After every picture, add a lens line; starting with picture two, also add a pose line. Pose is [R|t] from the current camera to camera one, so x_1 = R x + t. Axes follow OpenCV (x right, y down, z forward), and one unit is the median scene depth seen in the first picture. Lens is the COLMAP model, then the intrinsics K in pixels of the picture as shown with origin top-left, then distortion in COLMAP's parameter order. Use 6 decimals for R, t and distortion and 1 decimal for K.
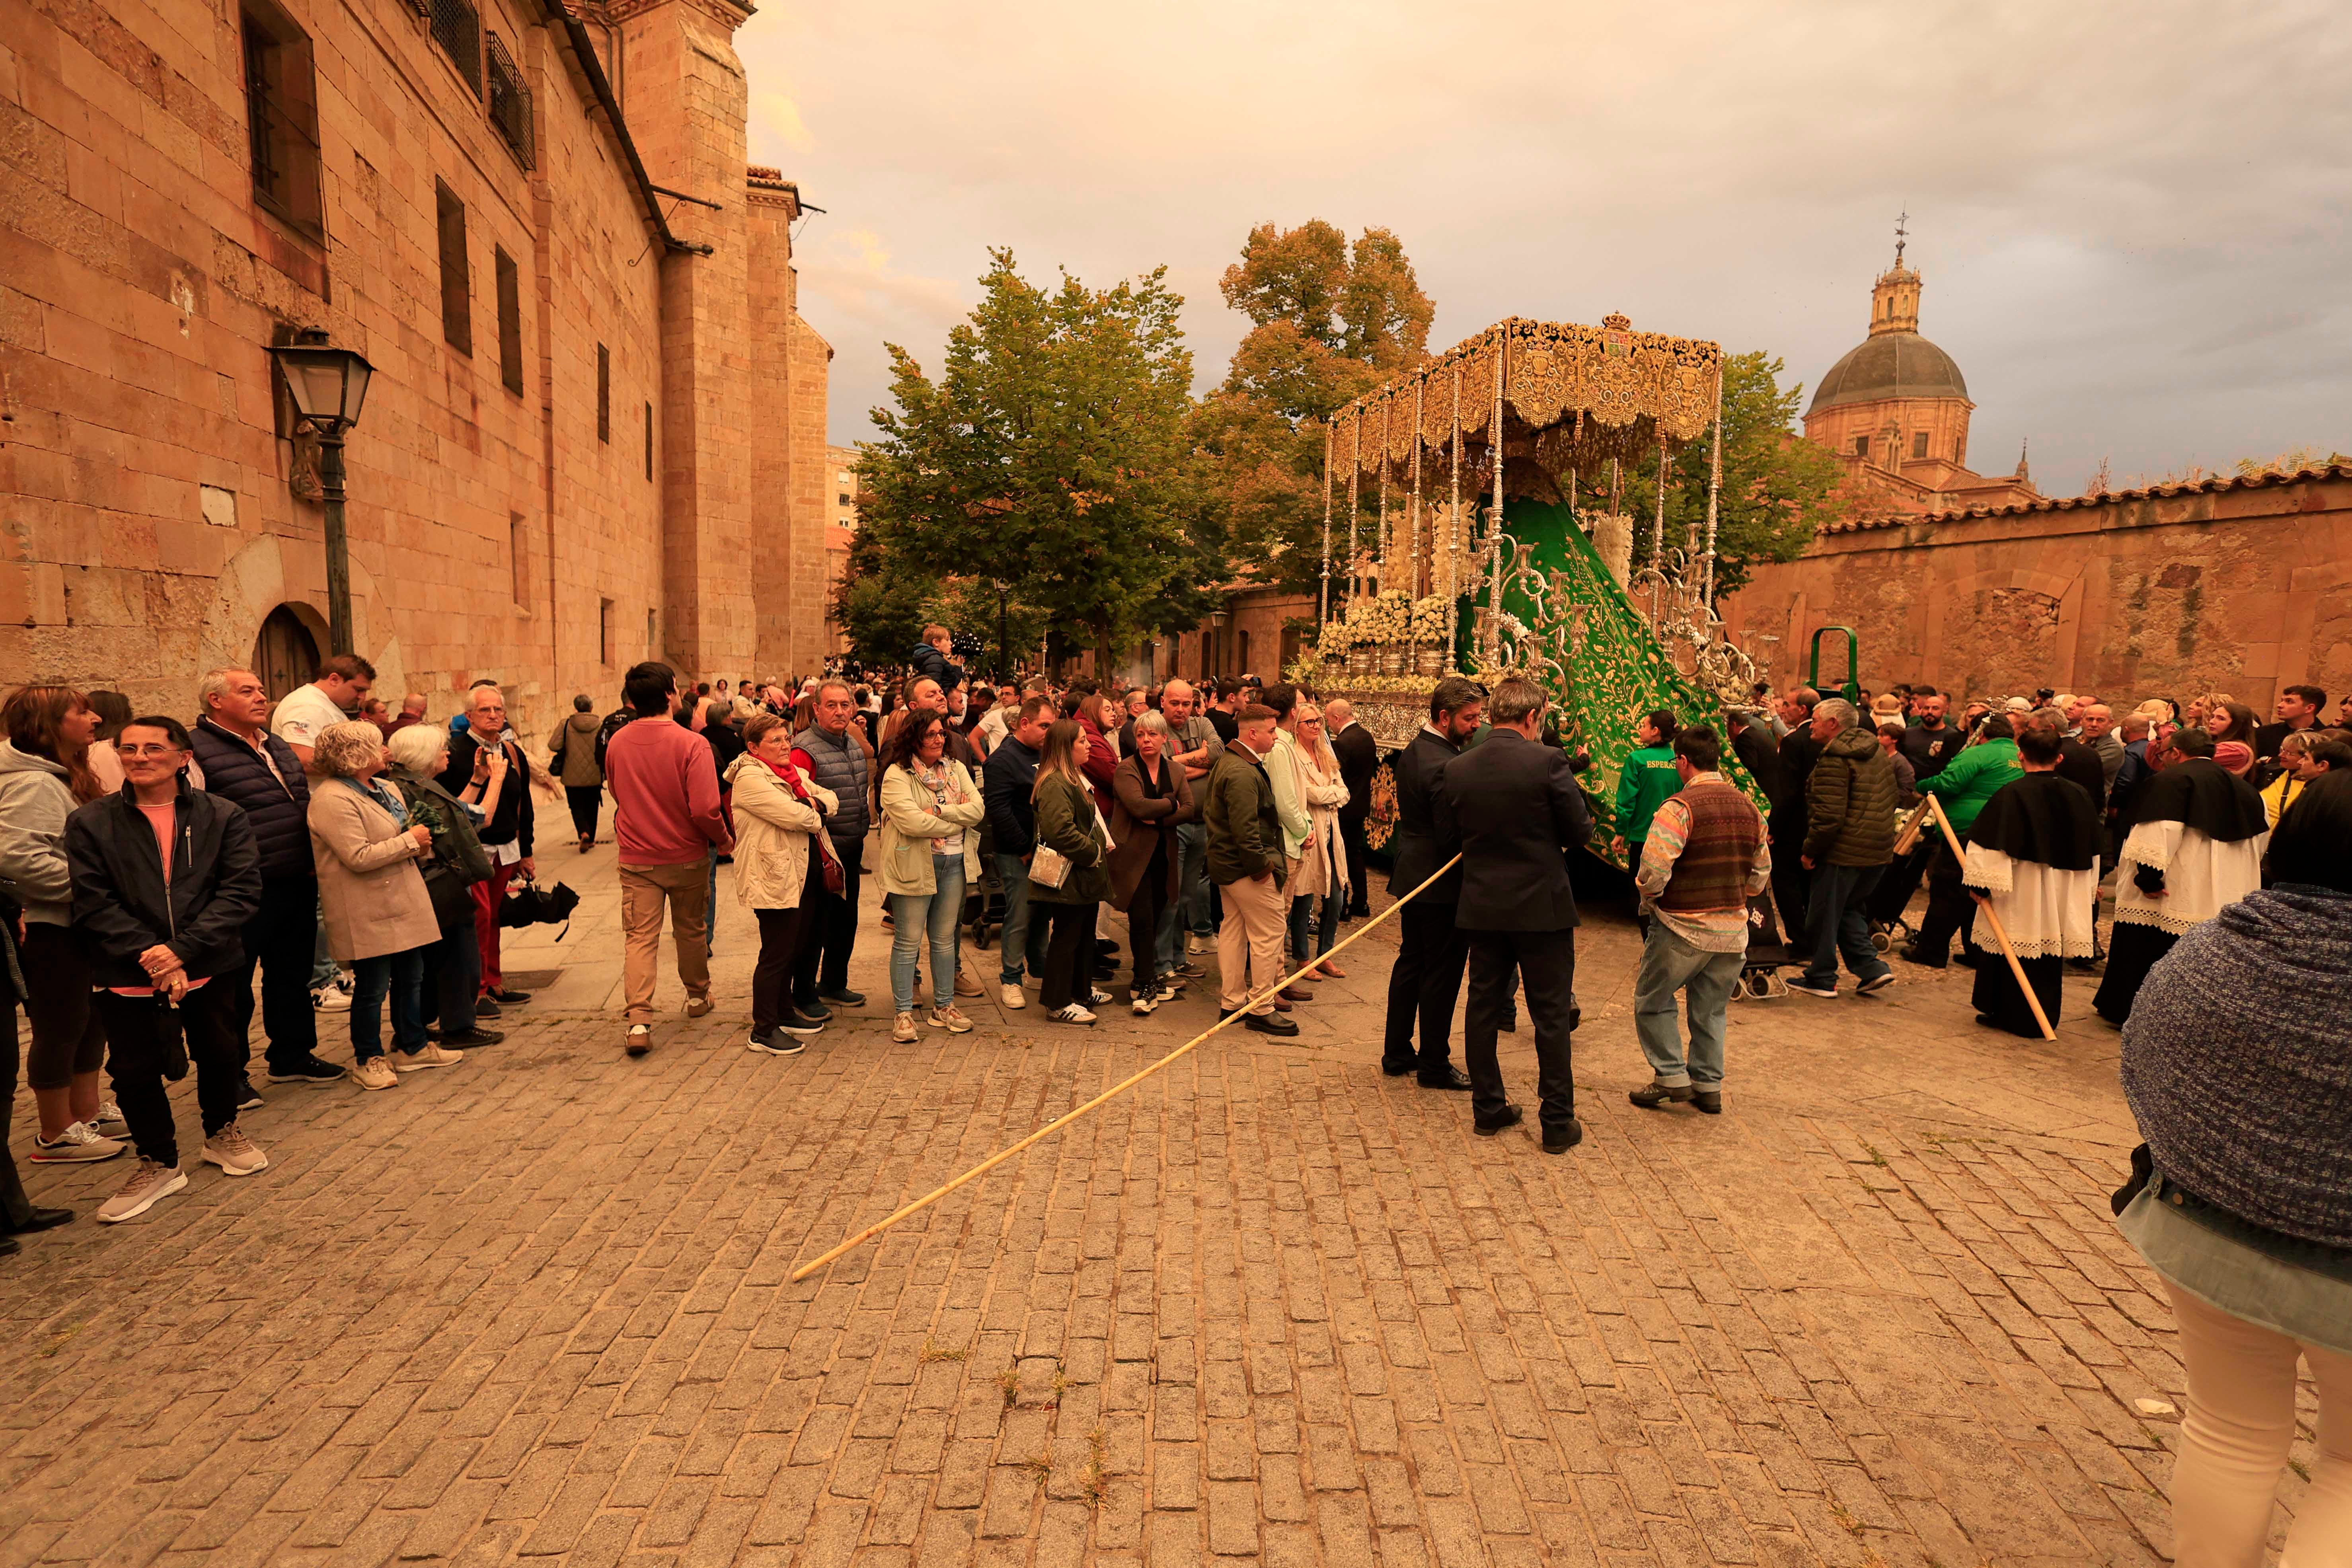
lens RADIAL K [[1151.1, 0, 1167.6], [0, 1151.1, 770.8], [0, 0, 1]] dist [0.000741, -0.000129]
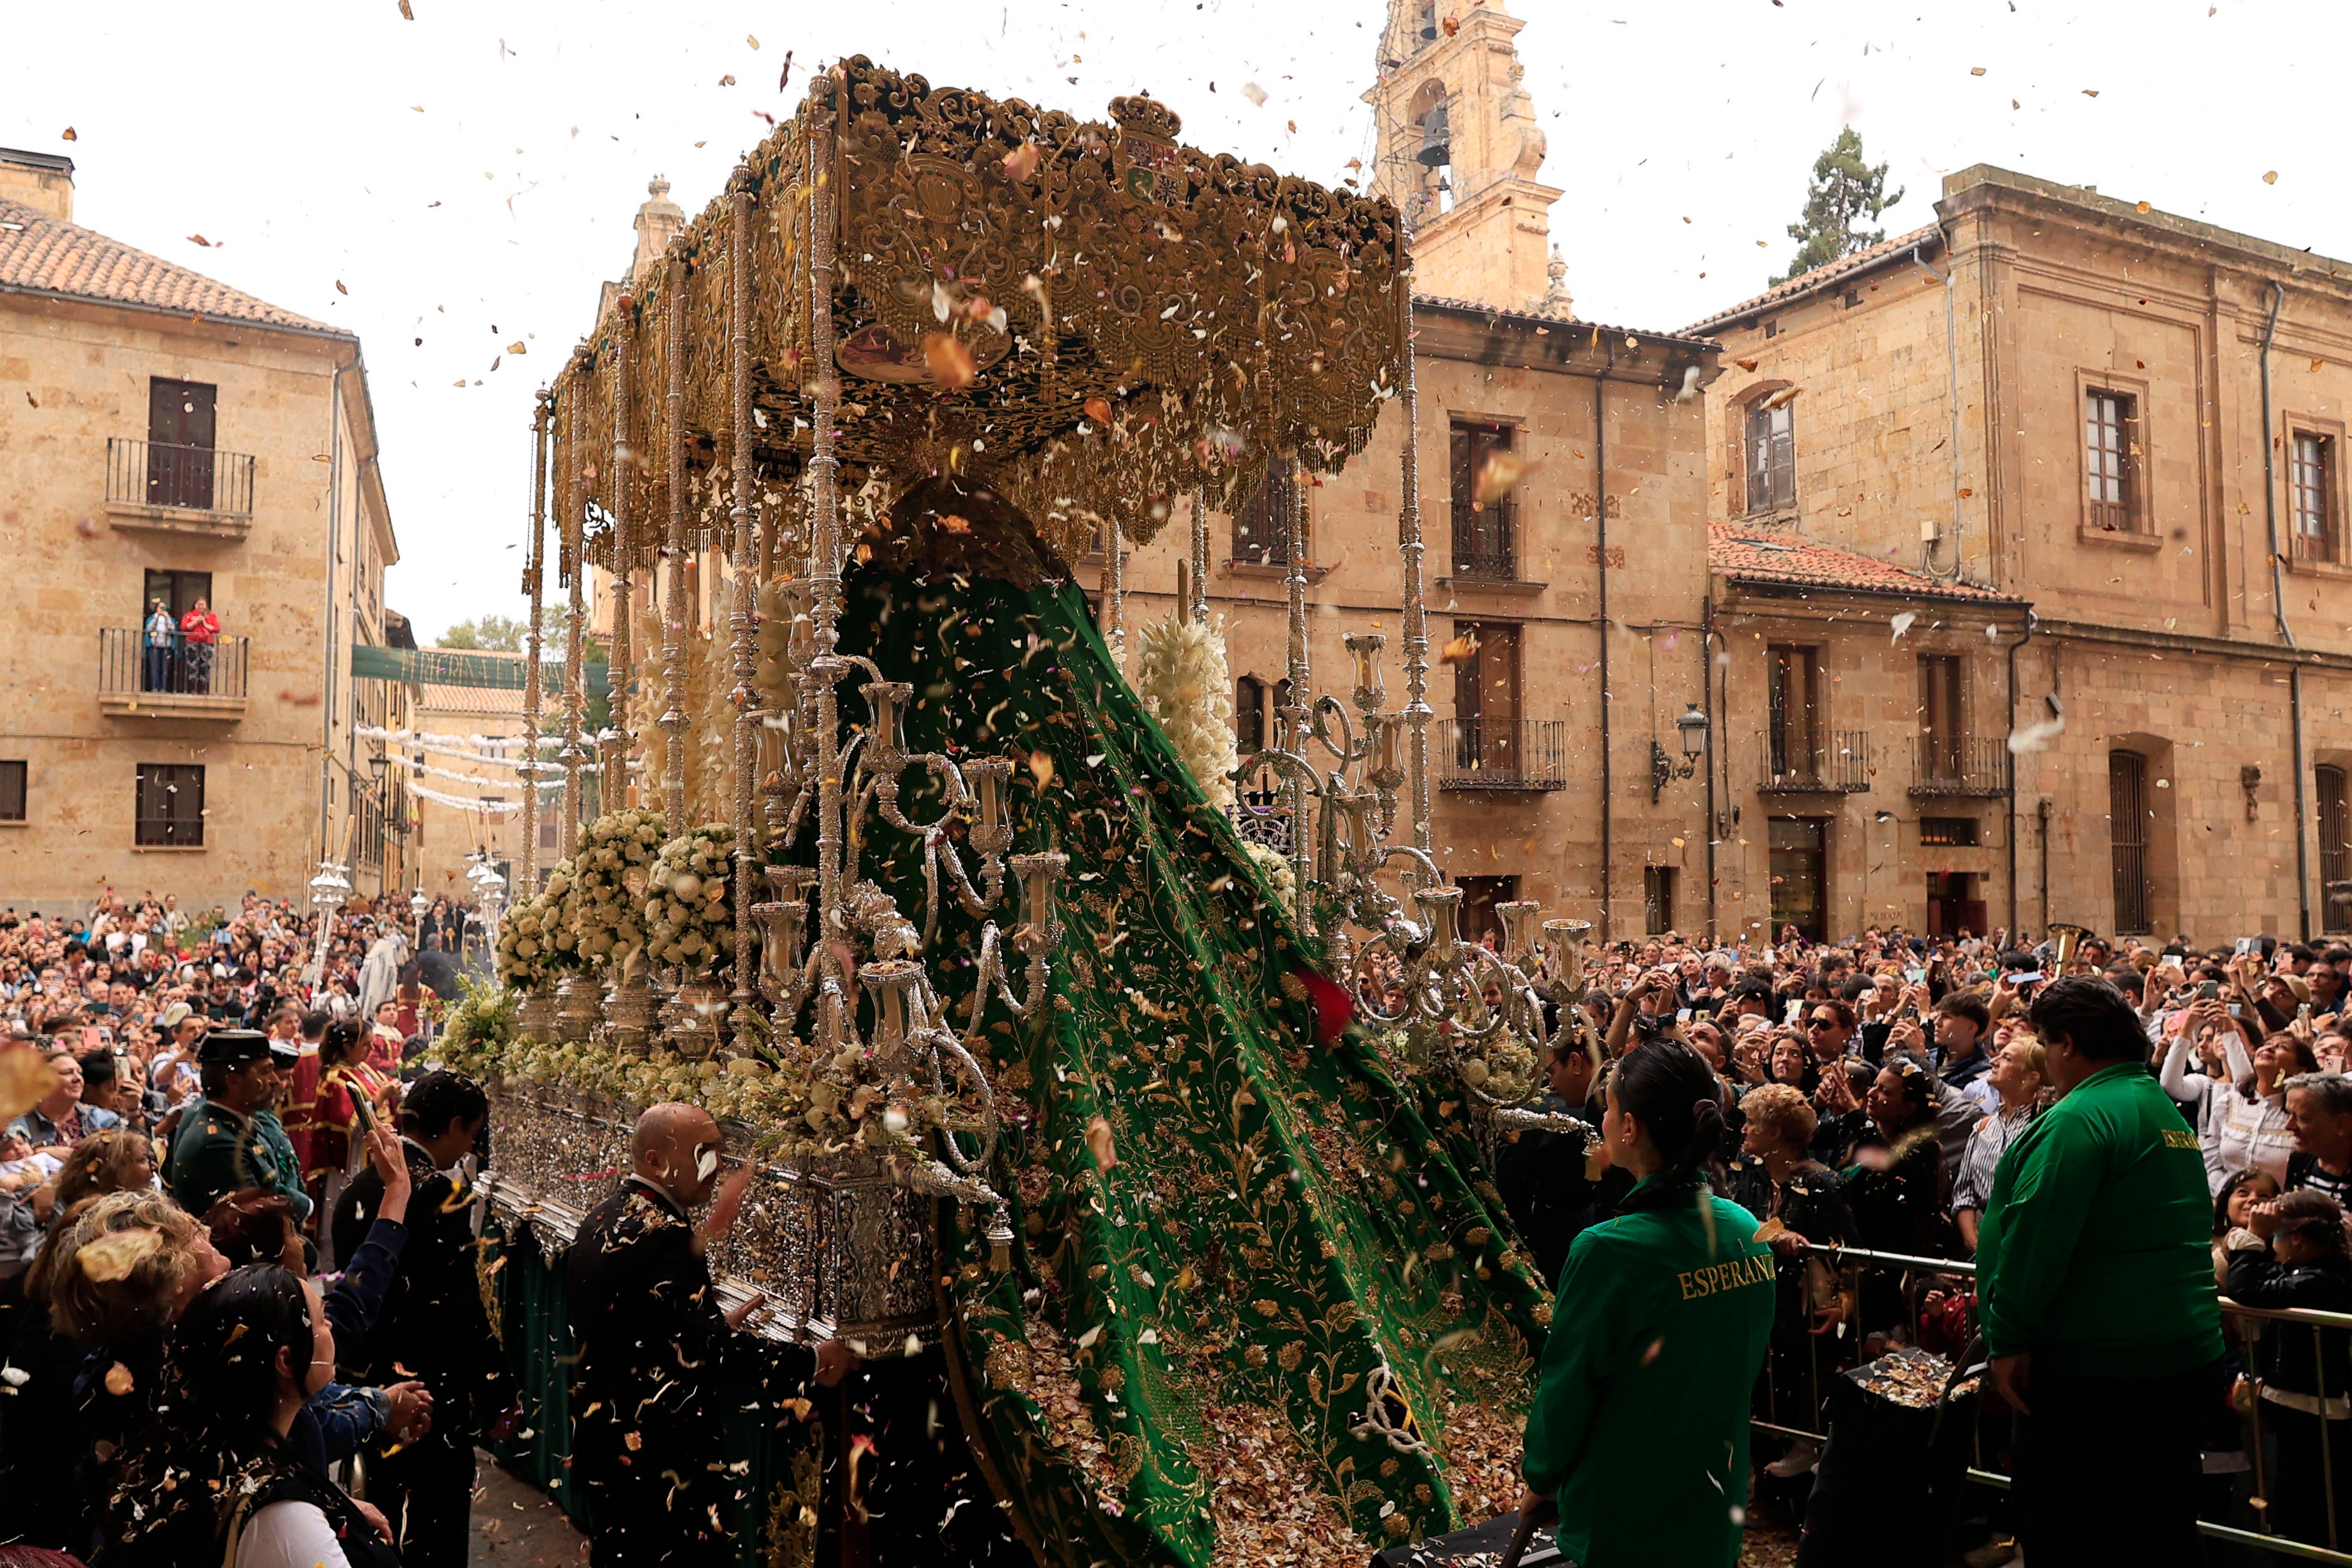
lens RADIAL K [[1742.5, 0, 1174.7], [0, 1742.5, 777.1], [0, 0, 1]] dist [-0.000420, 0.005756]
pose [[0.961629, -0.010716, 0.274144, 0.236617], [0.054813, 0.986595, -0.153705, -0.082525], [-0.268822, 0.162833, 0.949326, 0.479310]]
